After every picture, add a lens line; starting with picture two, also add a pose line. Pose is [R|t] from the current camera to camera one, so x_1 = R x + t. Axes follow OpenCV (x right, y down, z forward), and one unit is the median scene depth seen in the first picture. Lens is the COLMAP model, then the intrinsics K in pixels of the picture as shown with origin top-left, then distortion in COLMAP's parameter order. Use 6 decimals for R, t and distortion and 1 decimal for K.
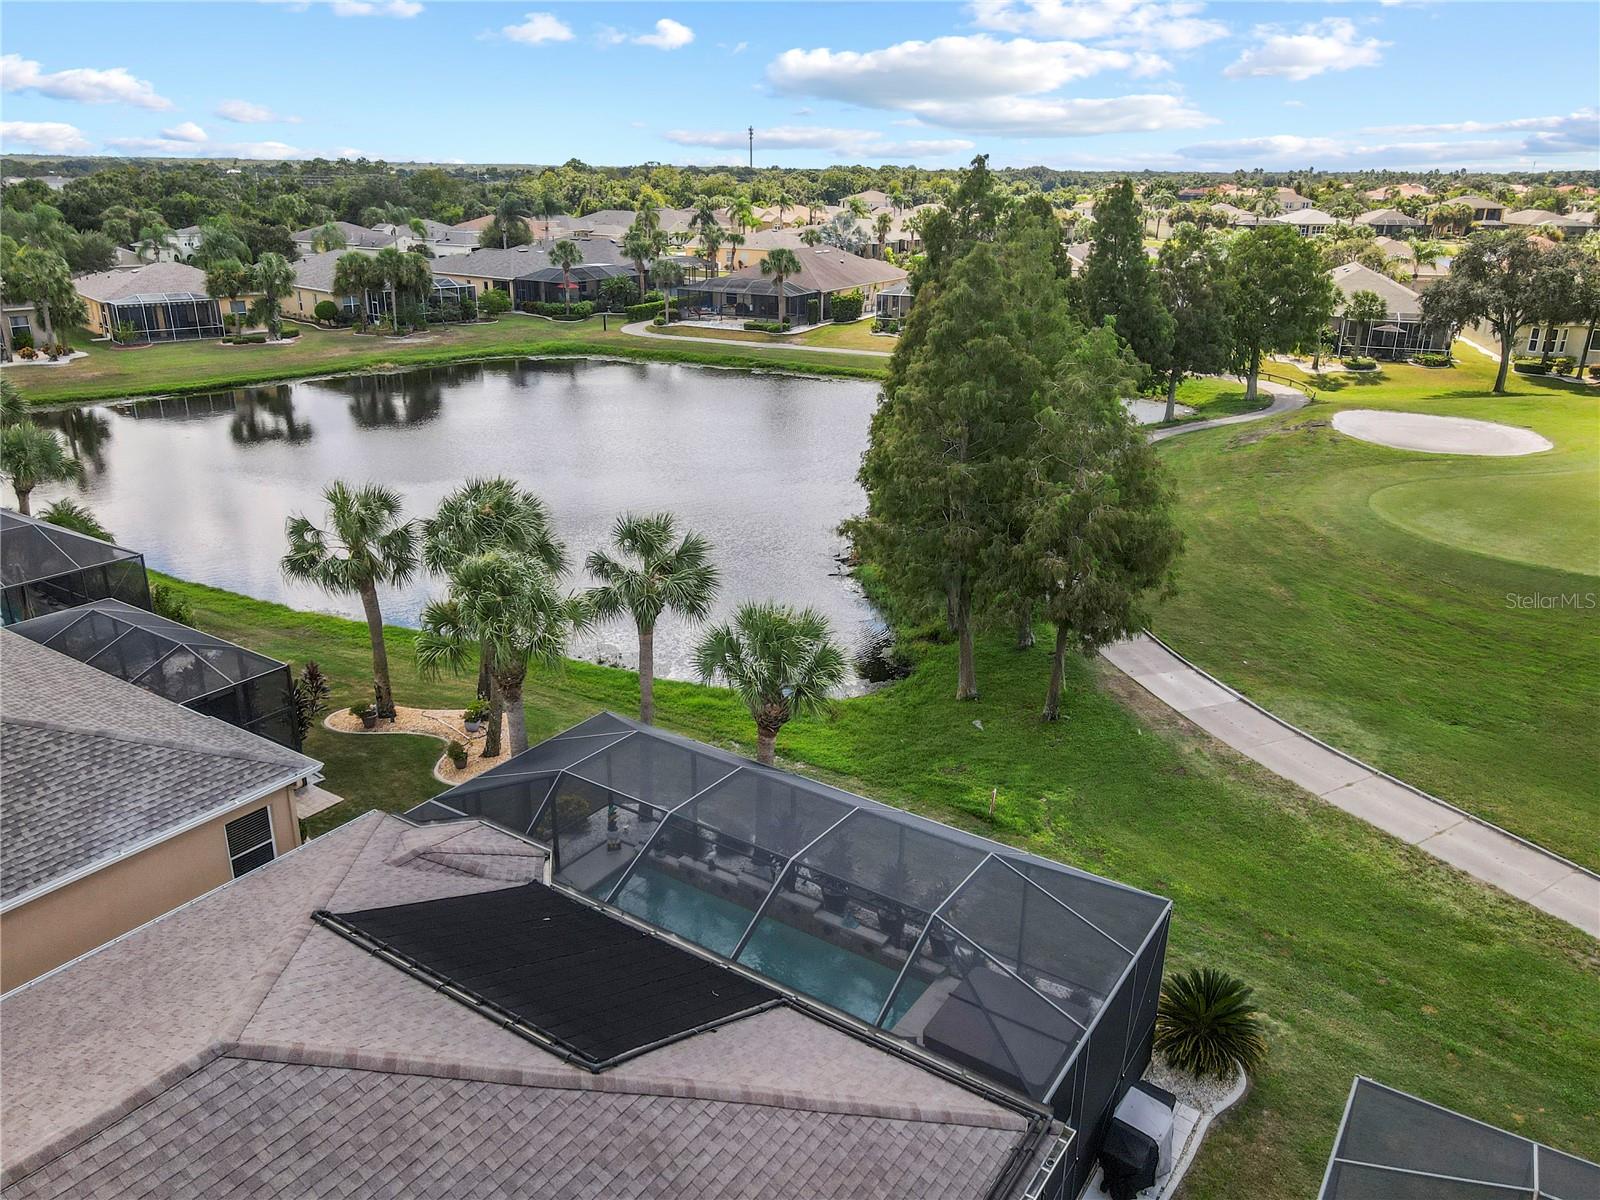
lens RADIAL K [[1178.7, 0, 798.6], [0, 1178.7, 592.0], [0, 0, 1]] dist [0.009830, 0.007289]
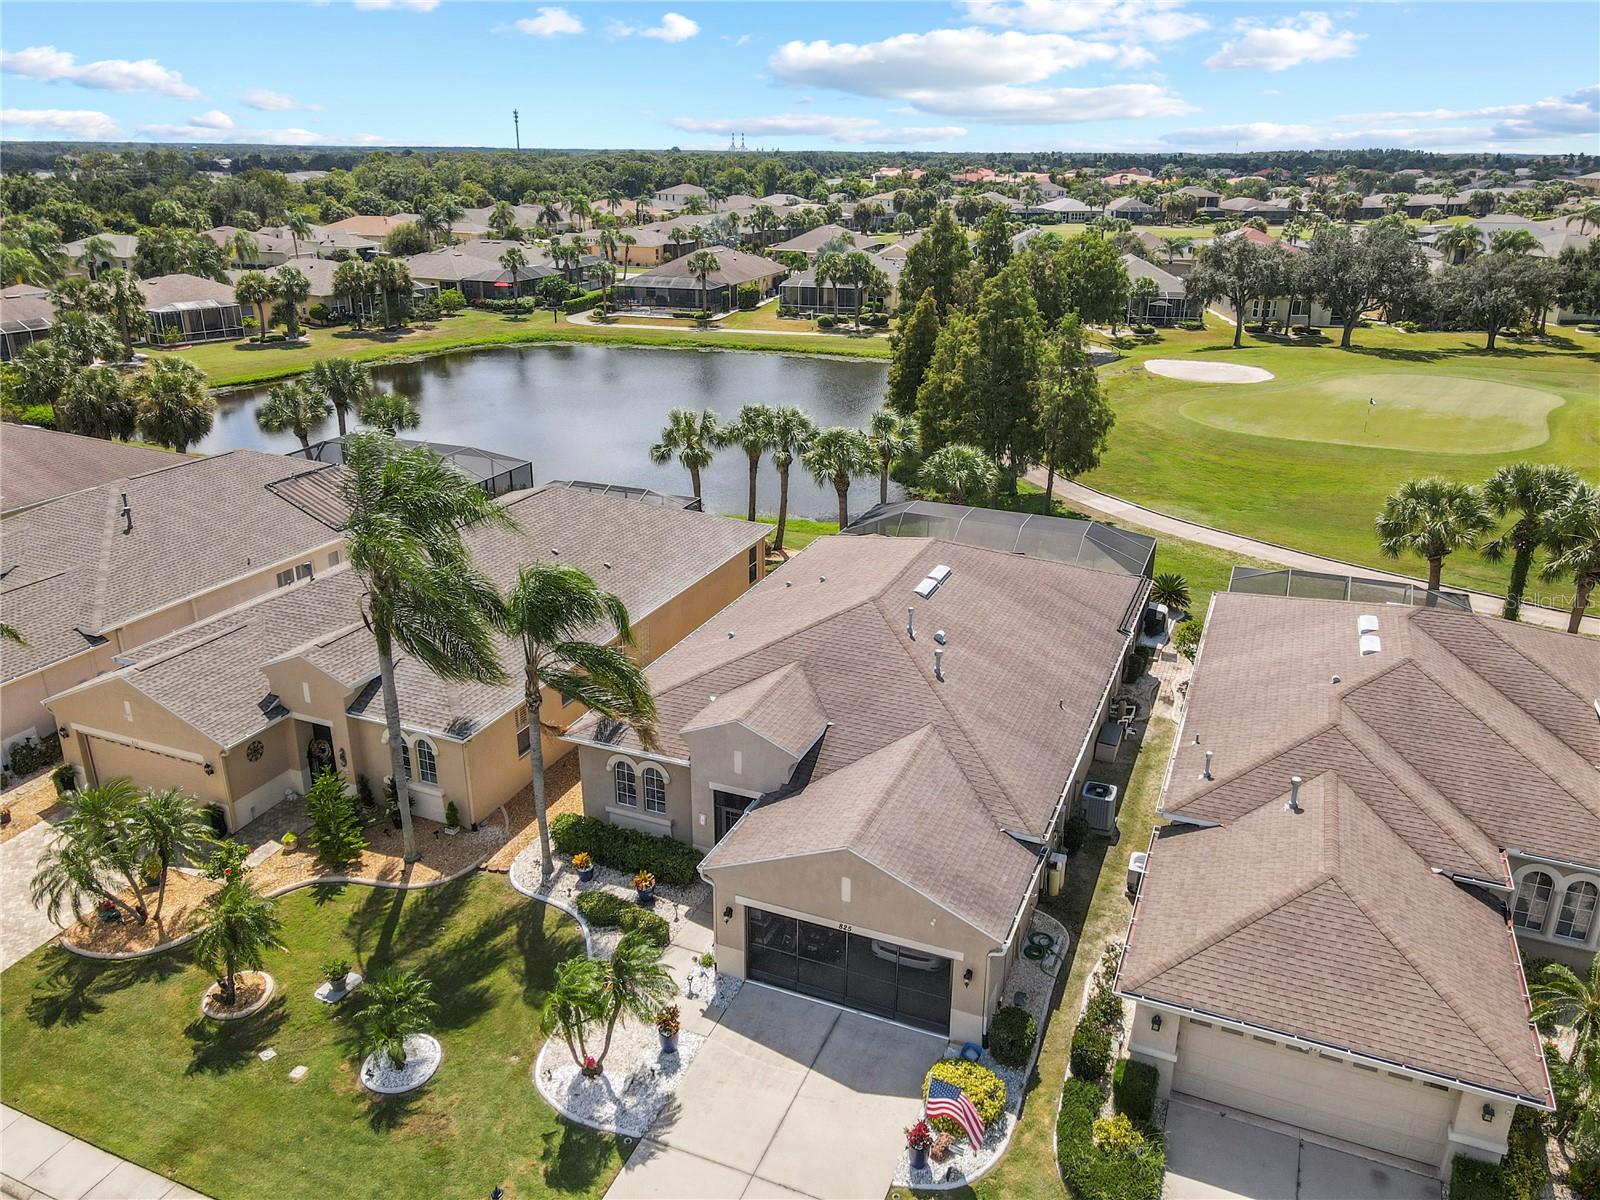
lens RADIAL K [[1175.1, 0, 800.4], [0, 1175.1, 590.4], [0, 0, 1]] dist [-0.005523, 0.027260]
pose [[0.981150, -0.072193, 0.179258, -0.195466], [0.069514, 0.997356, 0.021189, 0.056981], [-0.180313, -0.008329, 0.983574, -0.295304]]
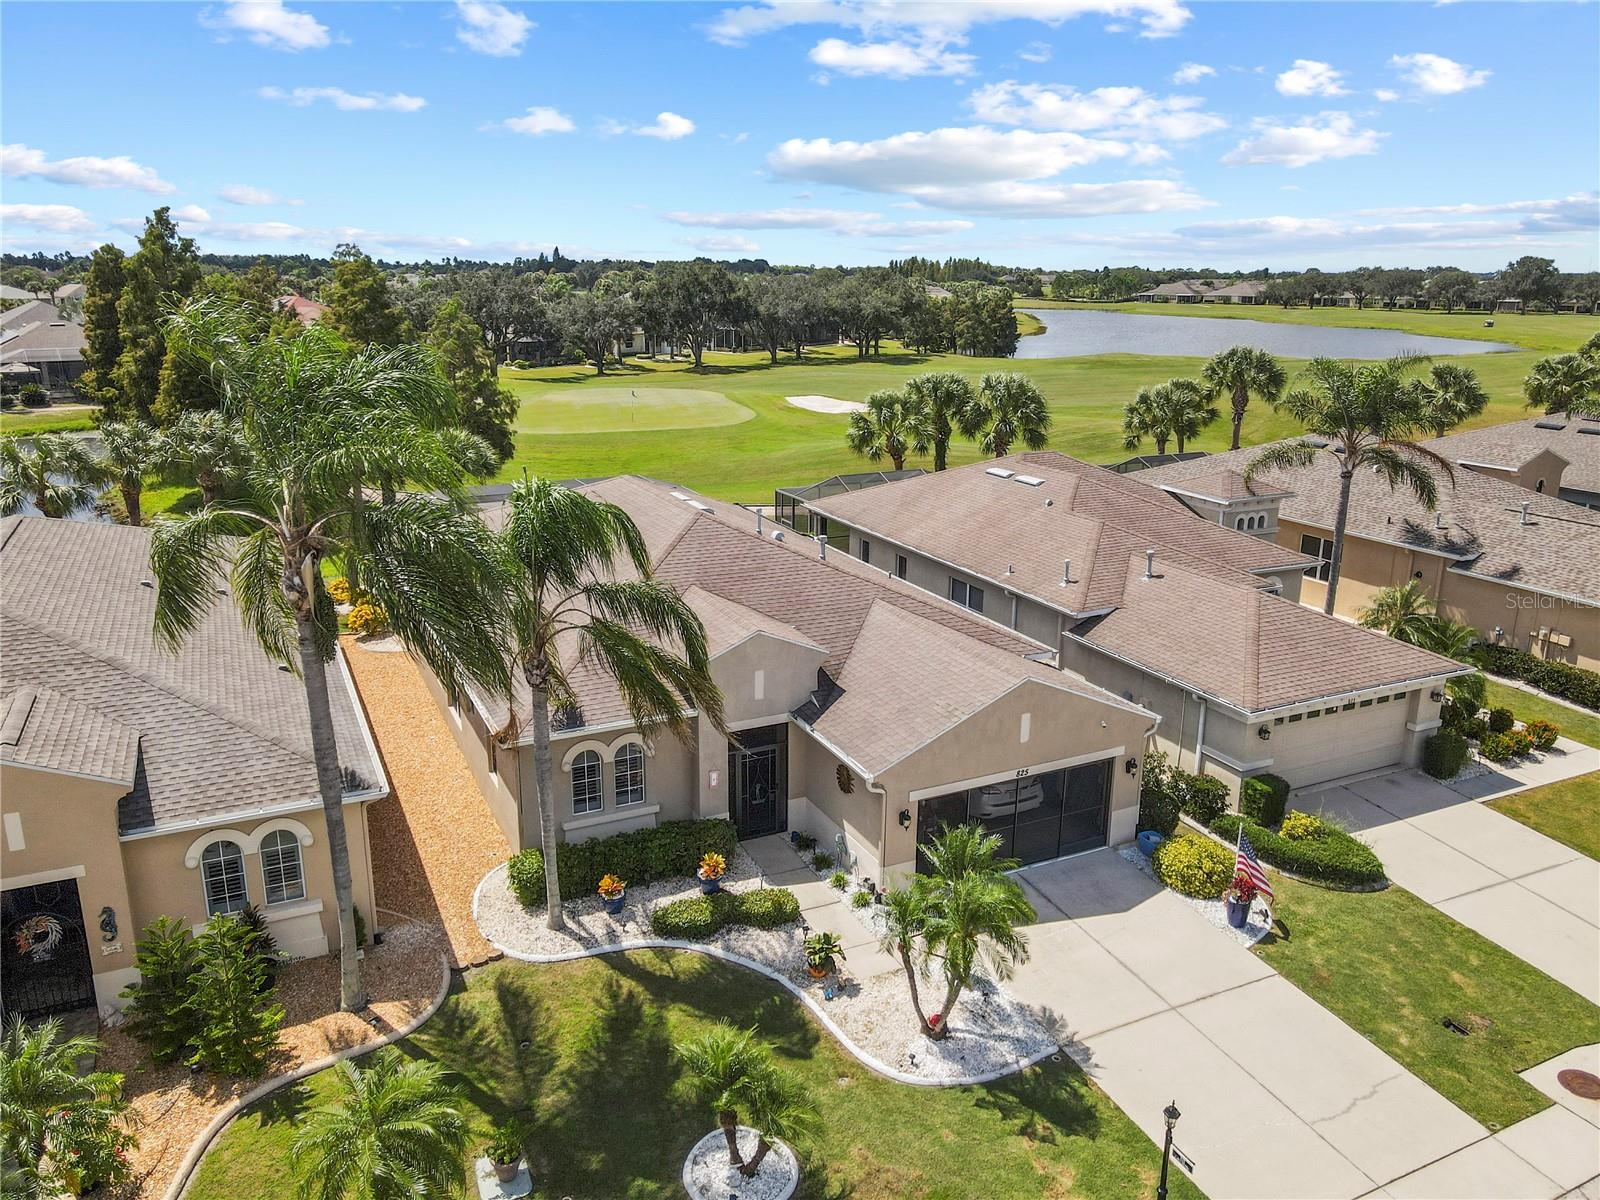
lens RADIAL K [[1173.6, 0, 803.3], [0, 1173.6, 591.6], [0, 0, 1]] dist [0.010879, 0.001724]
pose [[0.499502, -0.235837, 0.833594, -0.378207], [0.289463, 0.952364, 0.095989, 0.067010], [-0.816523, 0.193348, 0.543973, -0.126306]]
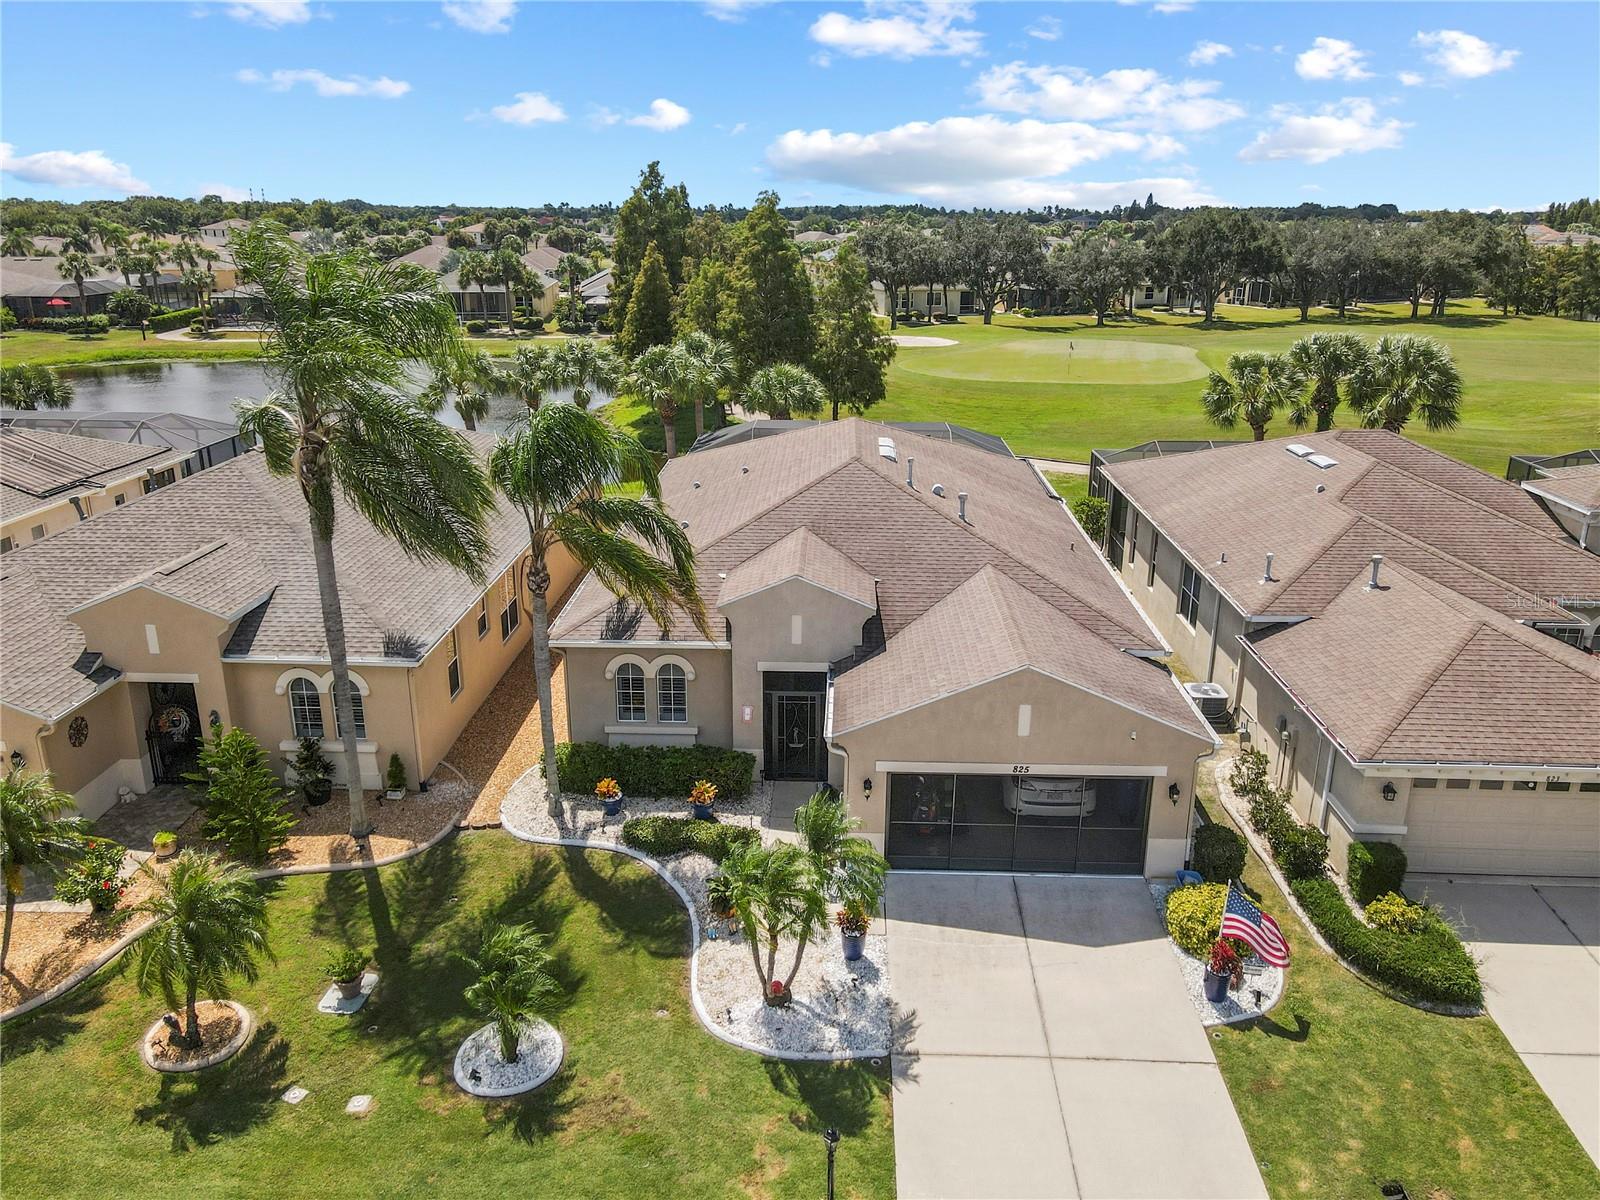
lens RADIAL K [[1173.6, 0, 803.3], [0, 1173.6, 591.6], [0, 0, 1]] dist [0.010879, 0.001724]
pose [[0.848188, -0.167500, 0.502514, -0.293158], [0.181043, 0.983226, 0.022154, 0.097087], [-0.497795, 0.072186, 0.864285, -0.203514]]
